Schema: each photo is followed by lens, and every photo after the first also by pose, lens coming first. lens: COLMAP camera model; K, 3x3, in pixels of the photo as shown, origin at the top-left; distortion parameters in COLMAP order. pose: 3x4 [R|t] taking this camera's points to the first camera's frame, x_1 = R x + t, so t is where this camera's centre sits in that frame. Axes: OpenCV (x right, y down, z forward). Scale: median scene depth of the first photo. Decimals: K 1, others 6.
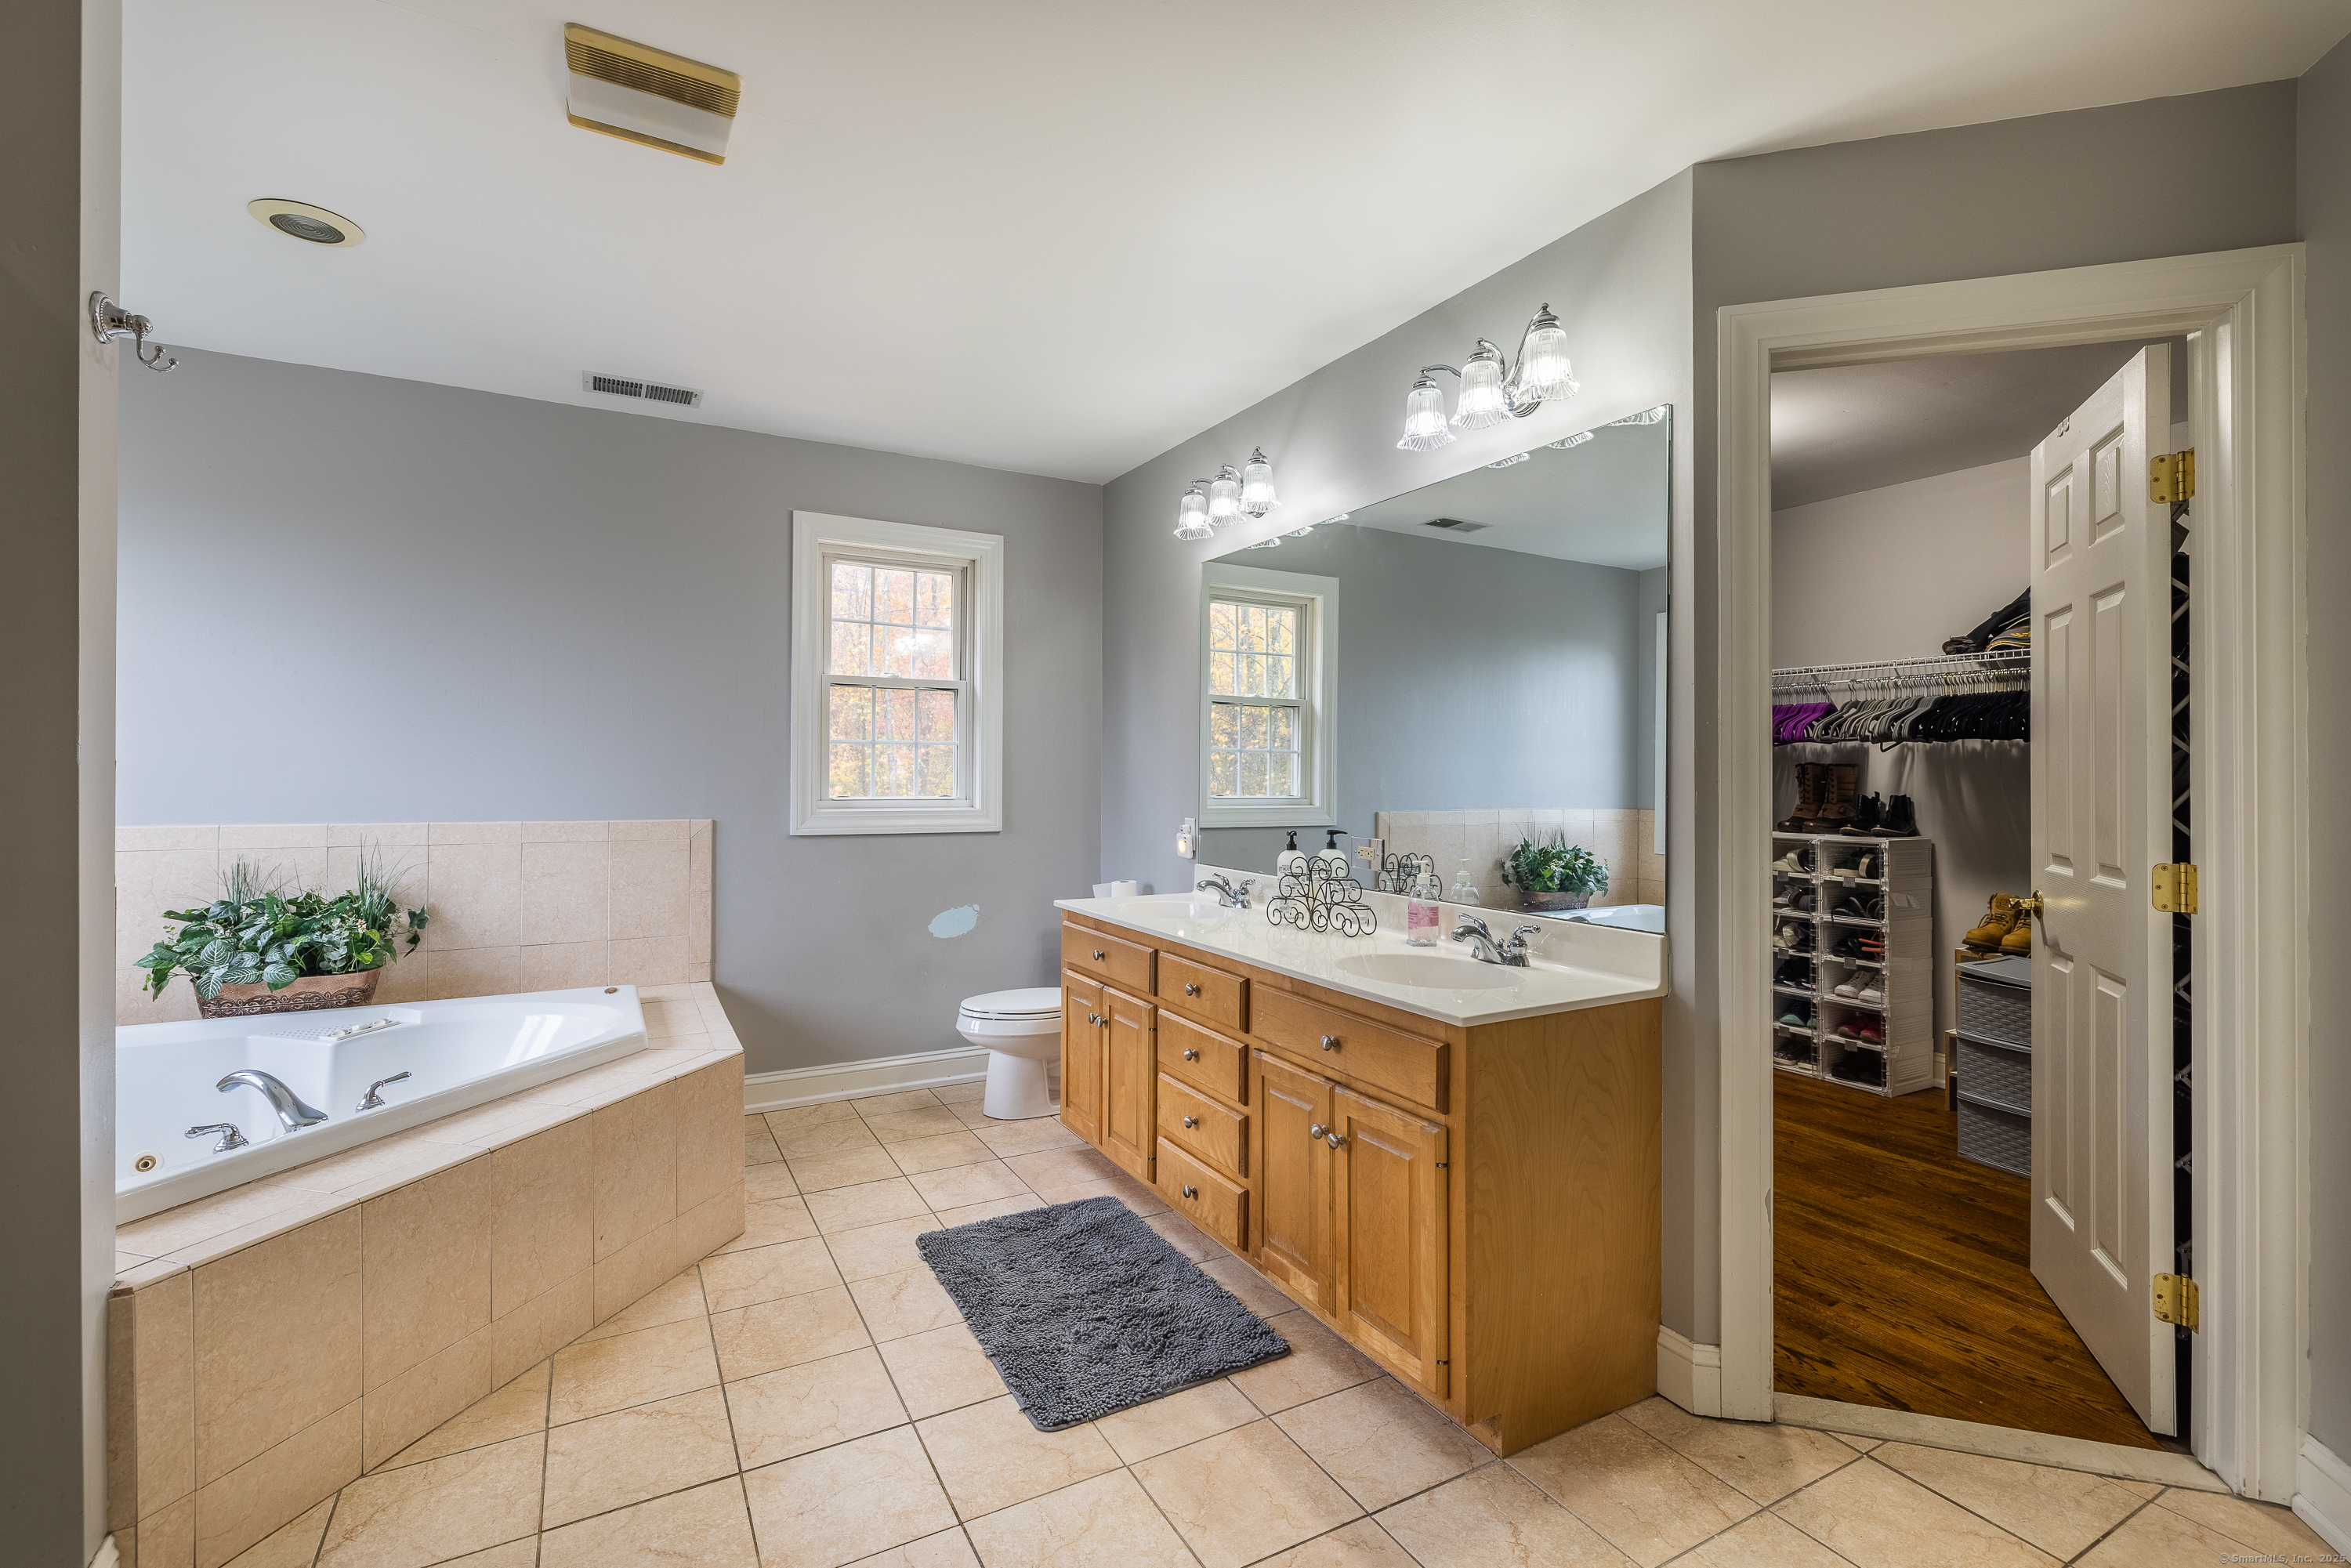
lens RADIAL K [[1014.9, 0, 1184.0], [0, 1014.9, 763.5], [0, 0, 1]] dist [0.000392, 0.000550]
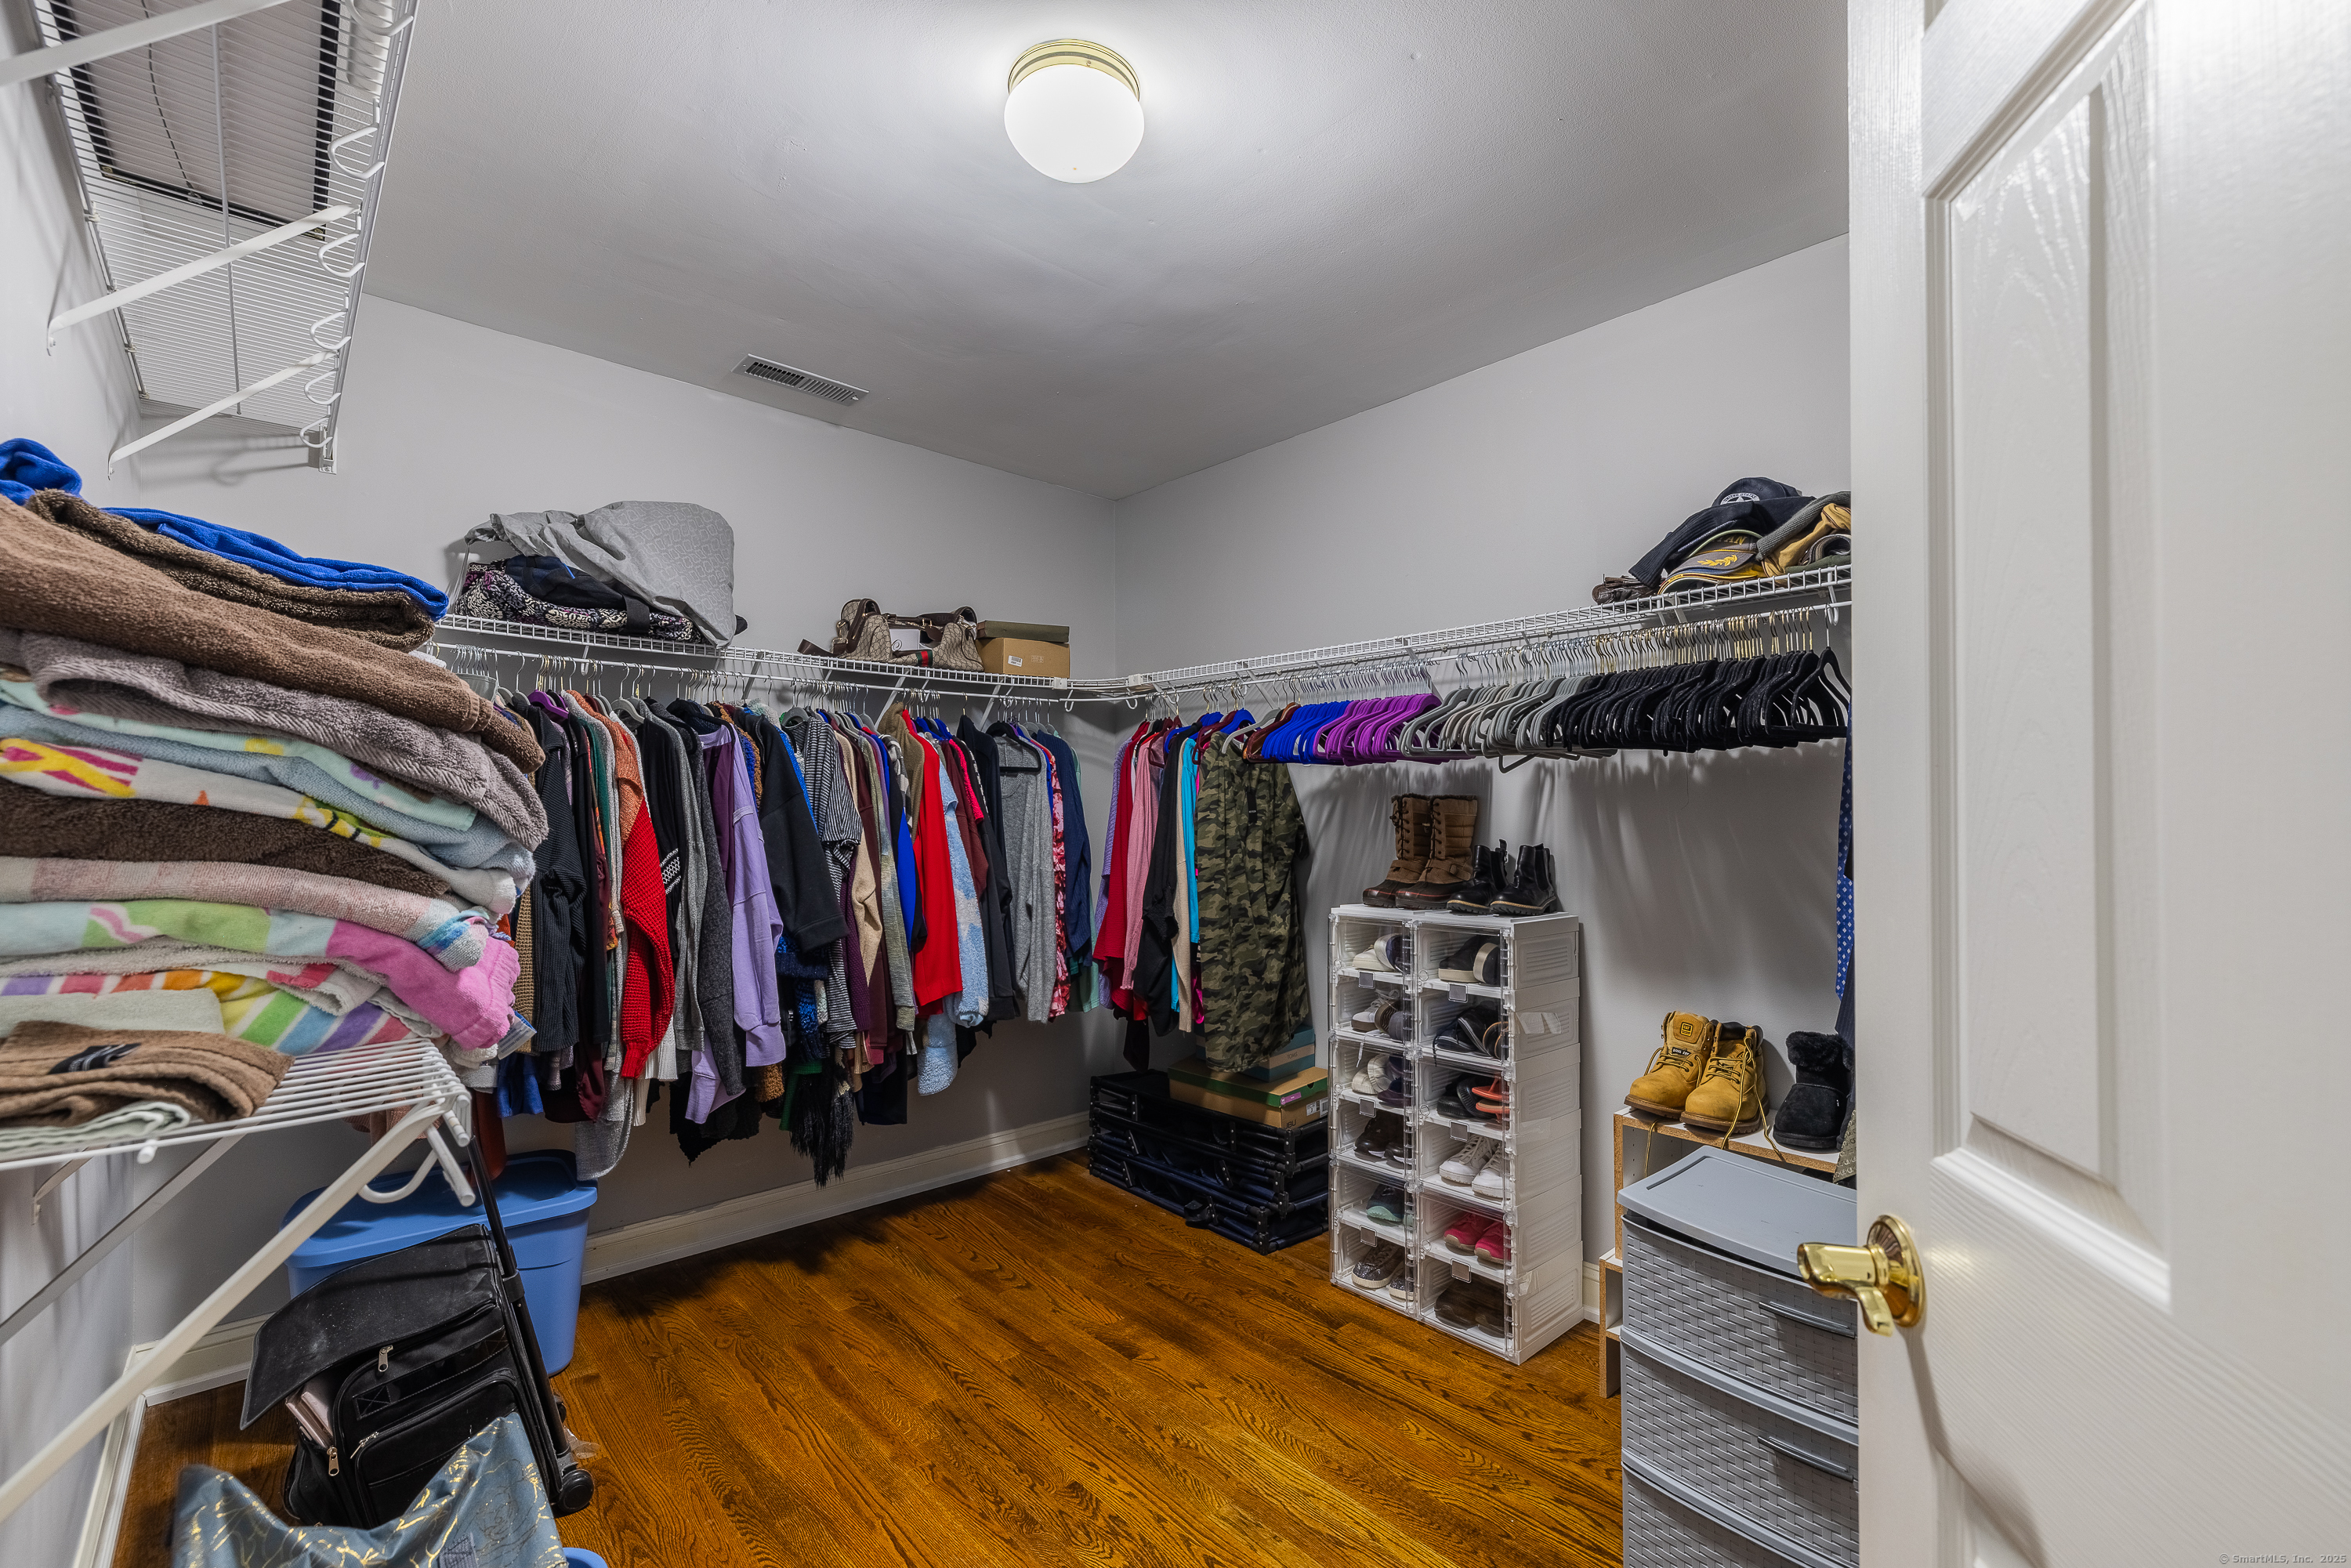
lens RADIAL K [[1014.9, 0, 1169.4], [0, 1014.9, 806.8], [0, 0, 1]] dist [0.000392, 0.000550]
pose [[0.969293, -0.004290, 0.245870, 0.342985], [0.004164, 0.999991, 0.001031, 0.006181], [-0.245872, 0.000025, 0.969302, 0.461475]]
